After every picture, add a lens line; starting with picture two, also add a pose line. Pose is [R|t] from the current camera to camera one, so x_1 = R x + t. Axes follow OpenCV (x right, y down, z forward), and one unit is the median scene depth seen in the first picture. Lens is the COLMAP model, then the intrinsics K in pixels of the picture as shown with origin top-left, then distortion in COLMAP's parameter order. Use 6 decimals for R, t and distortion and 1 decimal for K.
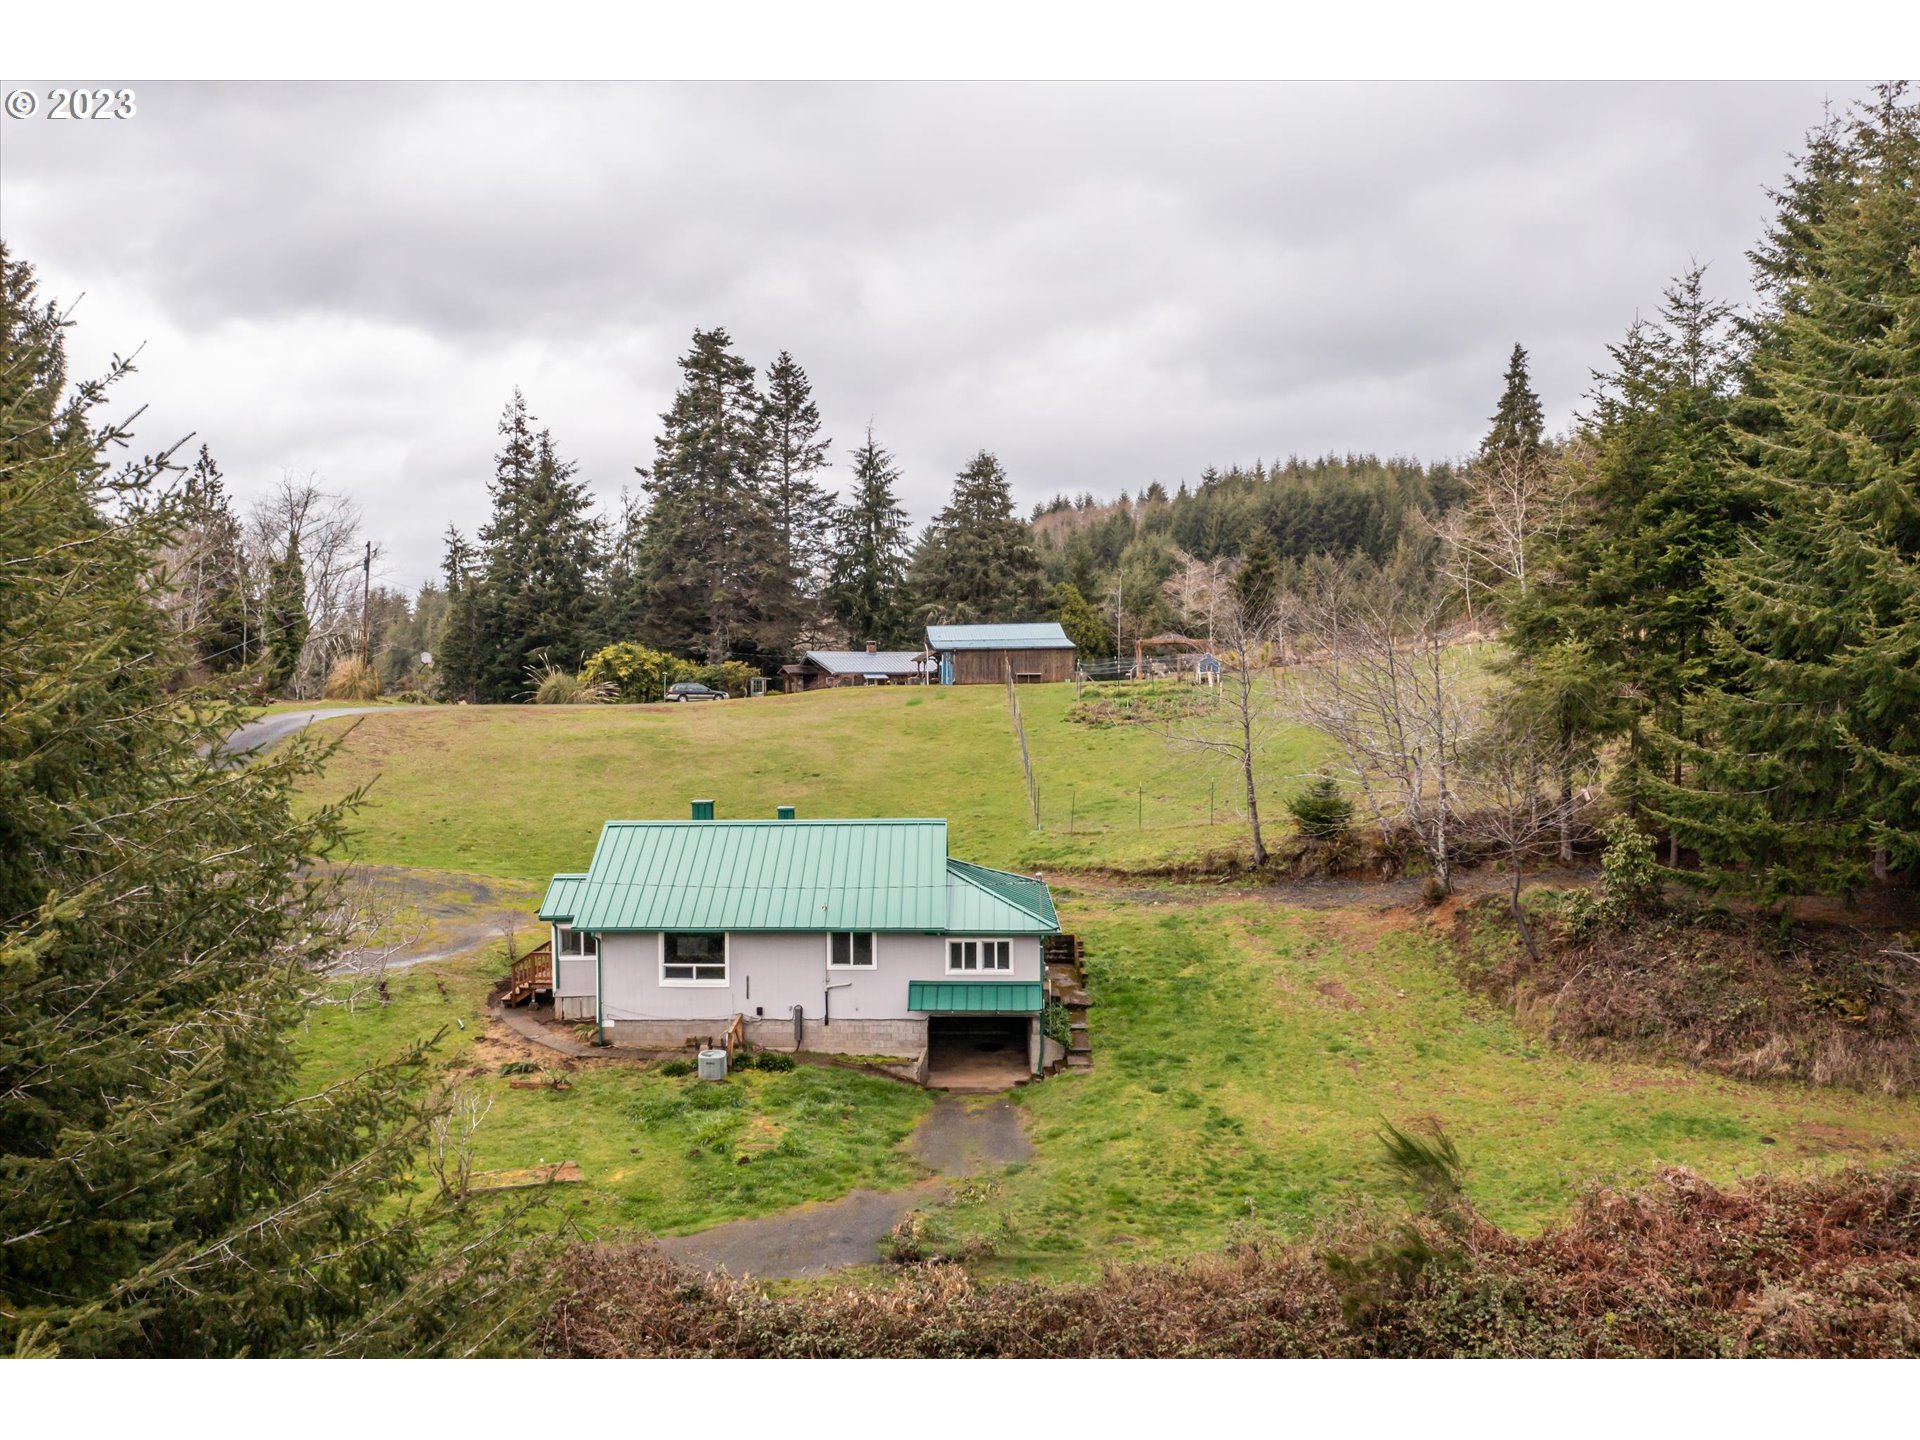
lens RADIAL K [[1510.7, 0, 960.0], [0, 1510.7, 720.0], [0, 0, 1]] dist [-0.009806, 0.003133]
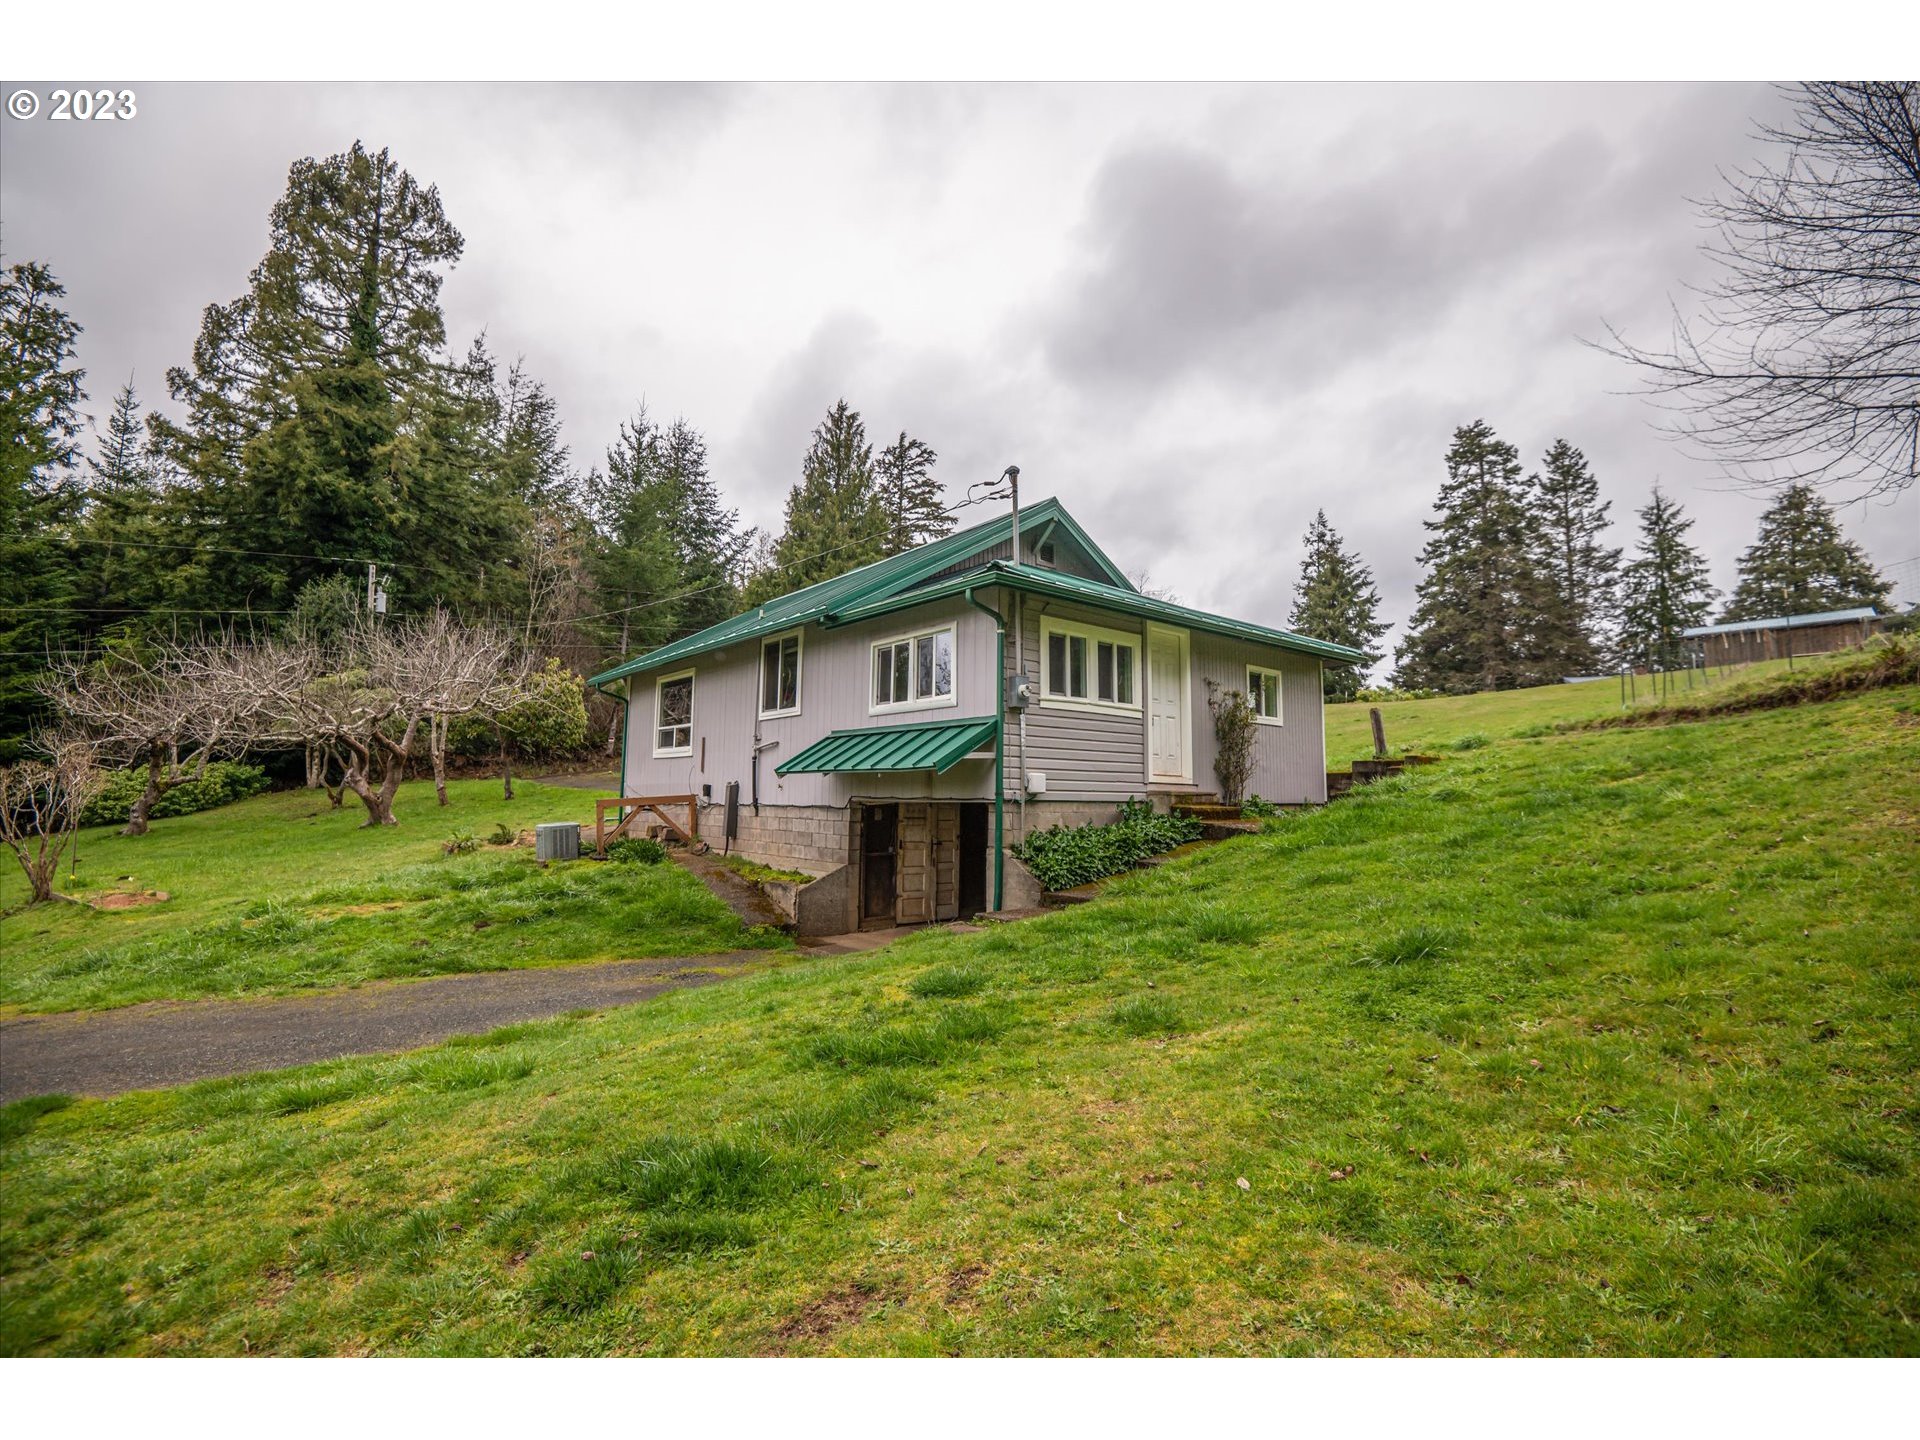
lens RADIAL K [[893.8, 0, 960.0], [0, 893.8, 720.0], [0, 0, 1]] dist [-0.040054, -0.000823]
pose [[0.655233, -0.057960, -0.753200, 0.213077], [-0.044291, 0.992390, -0.114896, 0.187058], [0.754127, 0.108644, 0.647679, 0.769169]]
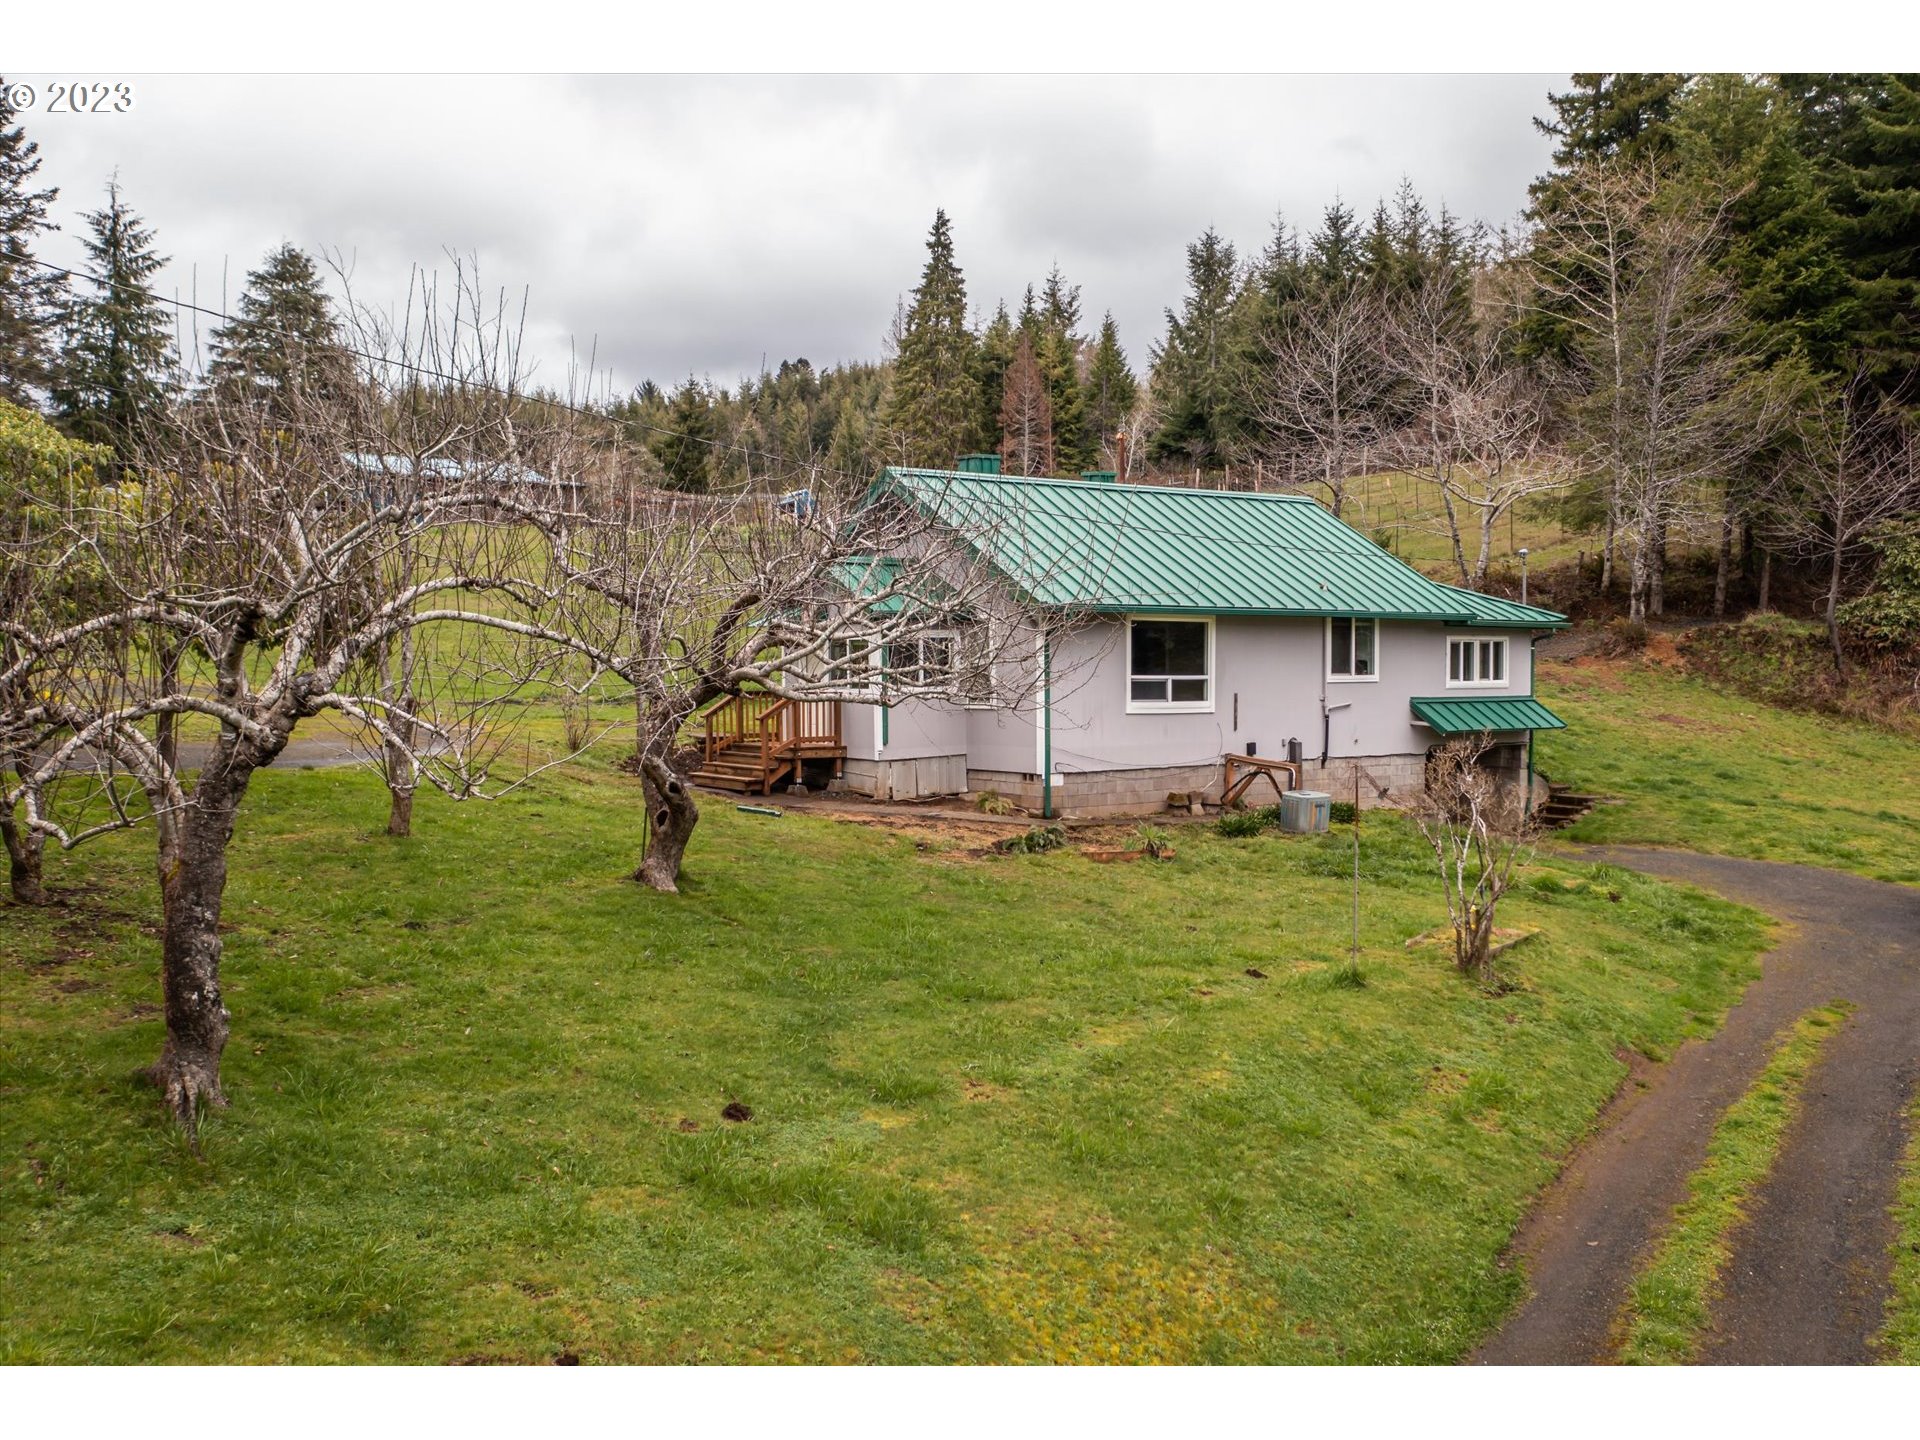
lens RADIAL K [[1658.8, 0, 1050.4], [0, 1658.8, 773.7], [0, 0, 1]] dist [-0.004809, -0.008860]
pose [[0.791144, -0.037818, 0.610460, -0.580173], [0.020691, 0.999170, 0.035083, 0.163982], [-0.611280, -0.015124, 0.791270, 0.462360]]
